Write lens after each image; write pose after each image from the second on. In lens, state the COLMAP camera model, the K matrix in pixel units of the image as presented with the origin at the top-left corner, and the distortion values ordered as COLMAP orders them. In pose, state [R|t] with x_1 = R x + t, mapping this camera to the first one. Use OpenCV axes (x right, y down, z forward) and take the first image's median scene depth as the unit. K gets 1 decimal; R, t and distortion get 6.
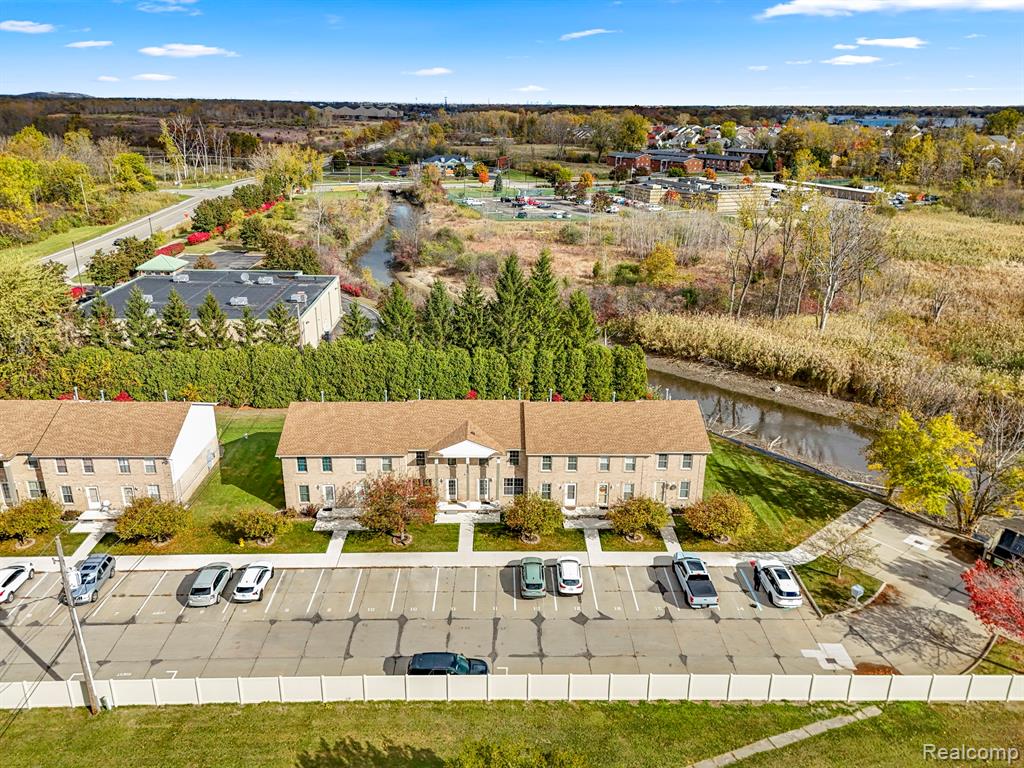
lens RADIAL K [[745.2, 0, 512.0], [0, 745.2, 384.0], [0, 0, 1]] dist [0.086196, -0.082151]
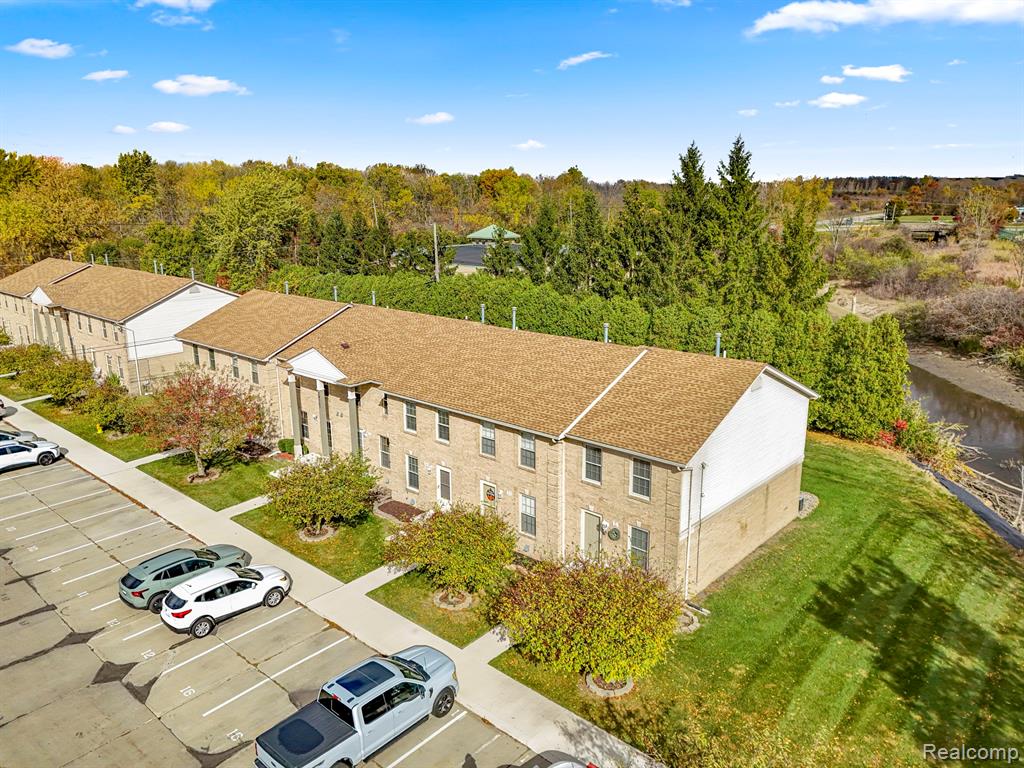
lens RADIAL K [[745.2, 0, 512.0], [0, 745.2, 384.0], [0, 0, 1]] dist [0.086196, -0.082151]
pose [[0.726036, 0.155288, -0.669894, 0.455013], [-0.227517, 0.973550, -0.020906, 0.078216], [0.648928, 0.167591, 0.742163, 0.644258]]
